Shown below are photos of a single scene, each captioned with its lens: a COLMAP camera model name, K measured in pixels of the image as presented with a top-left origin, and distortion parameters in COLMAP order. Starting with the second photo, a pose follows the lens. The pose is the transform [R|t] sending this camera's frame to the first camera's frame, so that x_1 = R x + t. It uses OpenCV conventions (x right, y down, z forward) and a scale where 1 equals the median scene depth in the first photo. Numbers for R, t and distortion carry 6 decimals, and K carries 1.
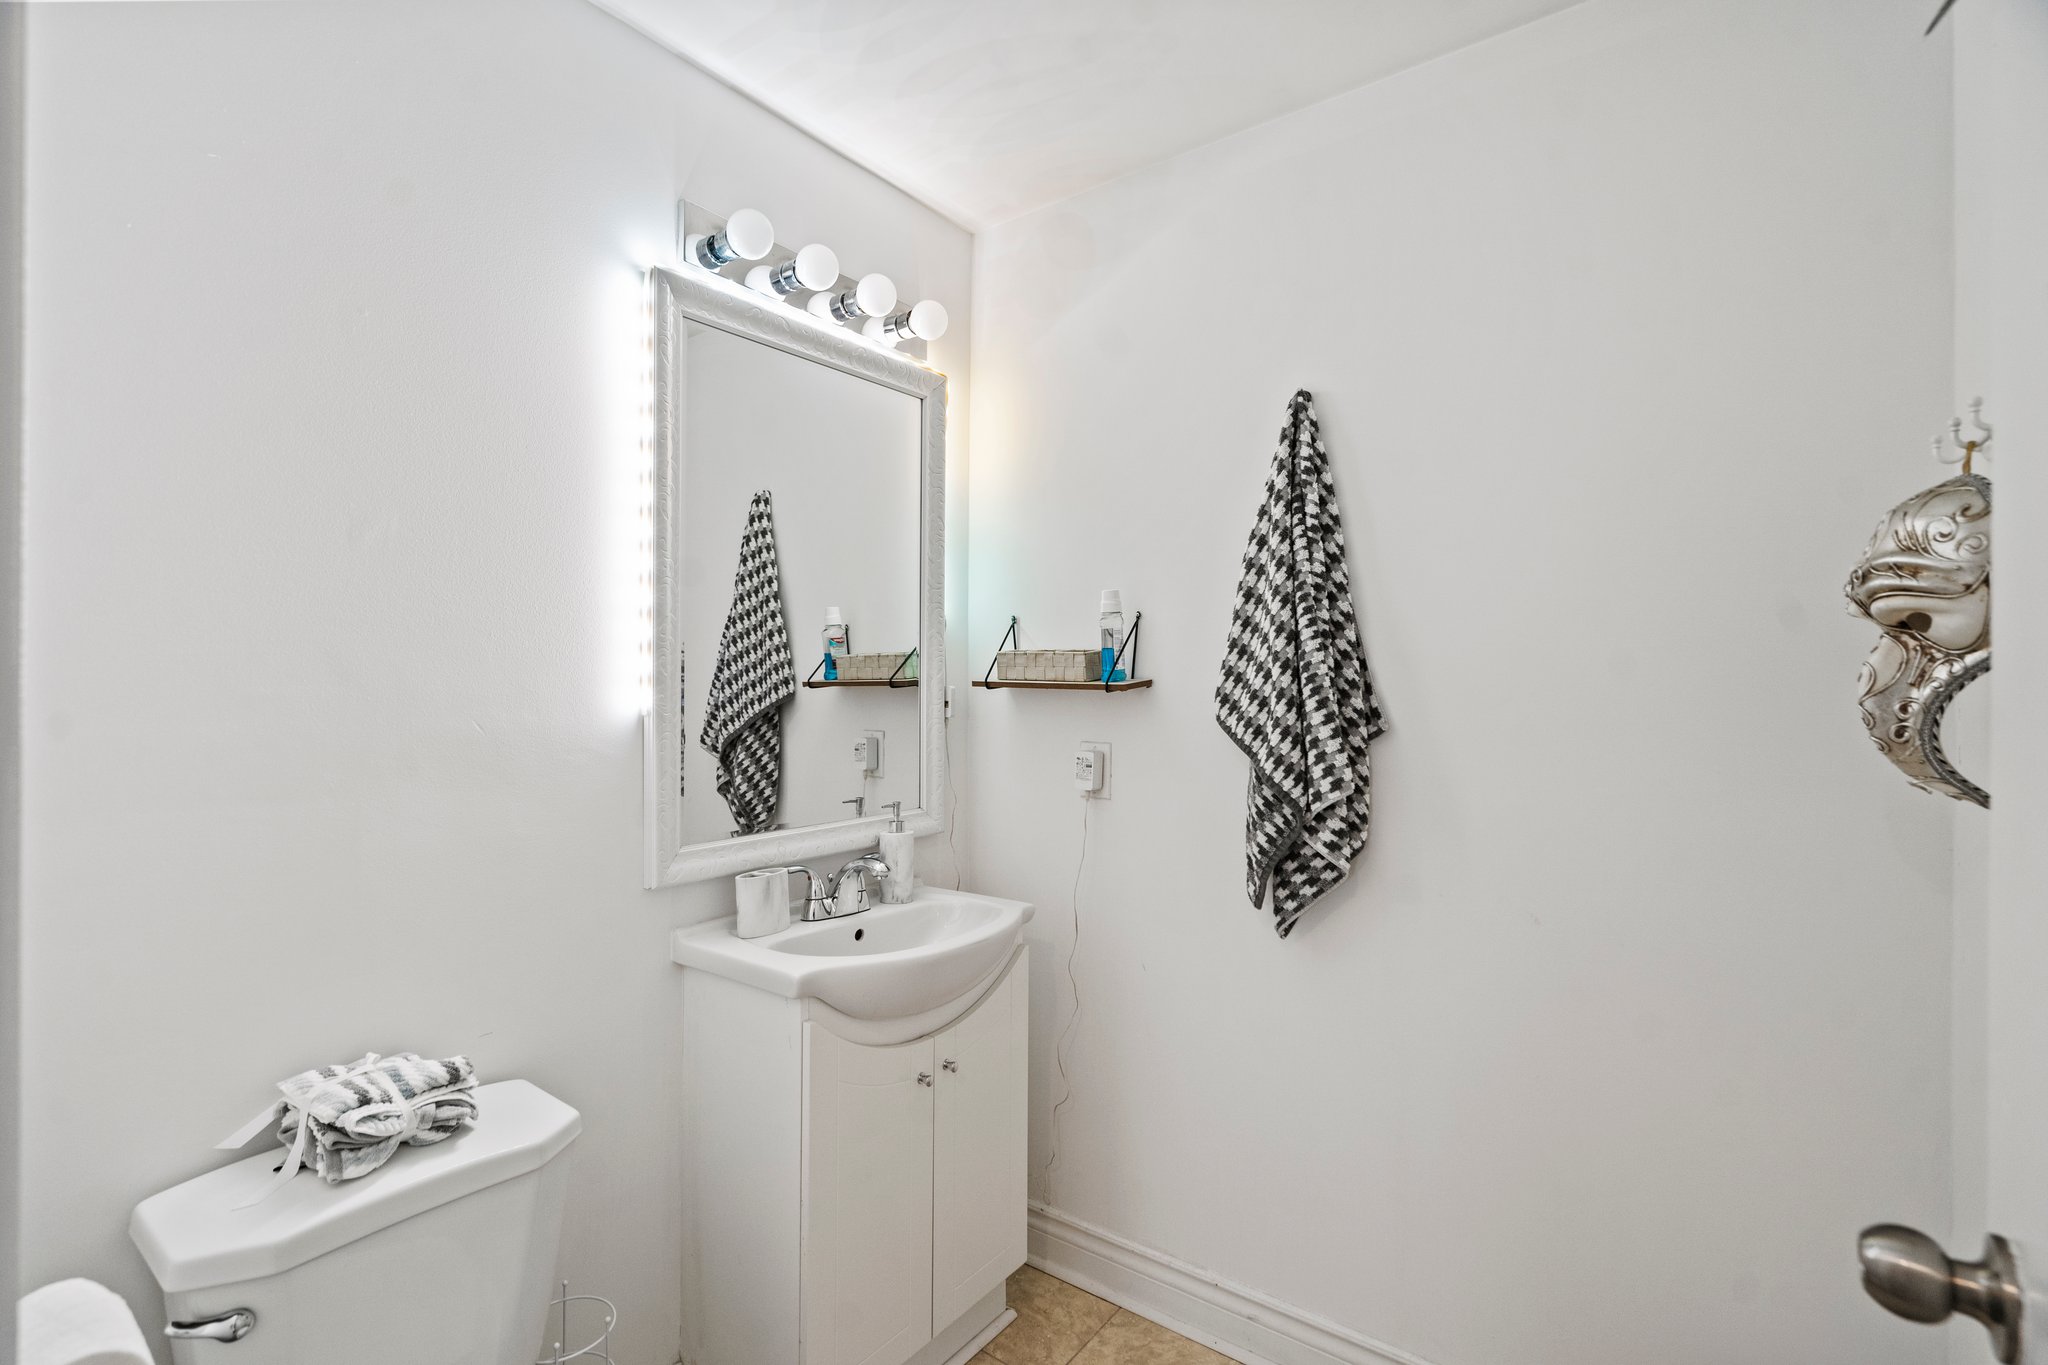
lens RADIAL K [[925.1, 0, 1004.6], [0, 925.1, 644.6], [0, 0, 1]] dist [-0.003909, 0.001582]
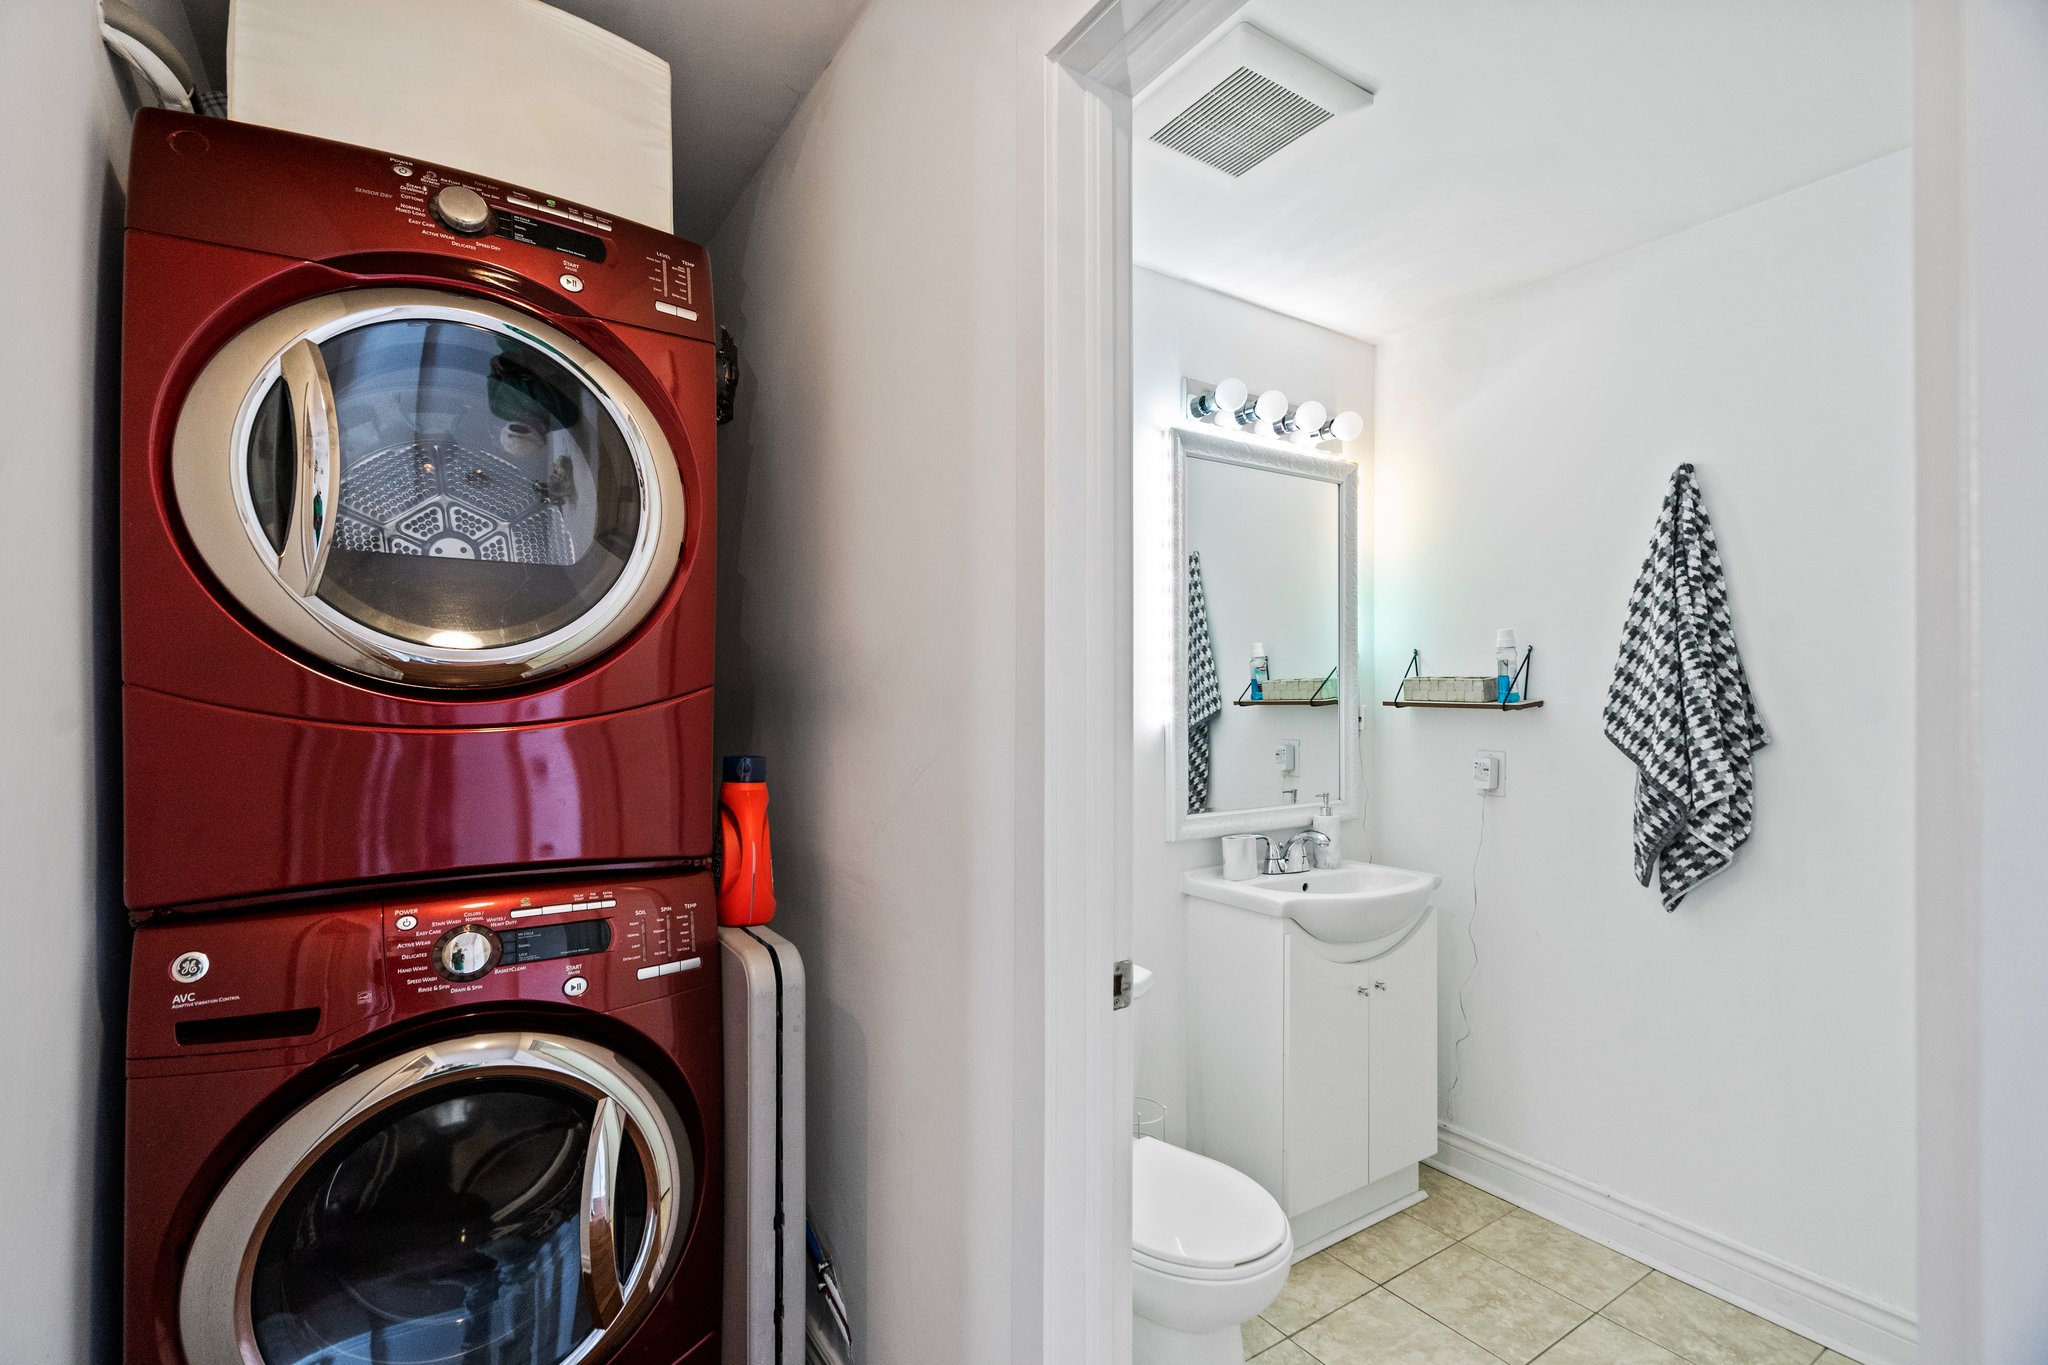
lens RADIAL K [[916.3, 0, 1016.9], [0, 916.3, 671.2], [0, 0, 1]] dist [-0.011697, 0.014300]
pose [[0.944177, -0.011059, -0.329254, -0.116002], [0.015417, 0.999825, 0.010628, -0.028497], [0.329078, -0.015111, 0.944182, -0.435479]]
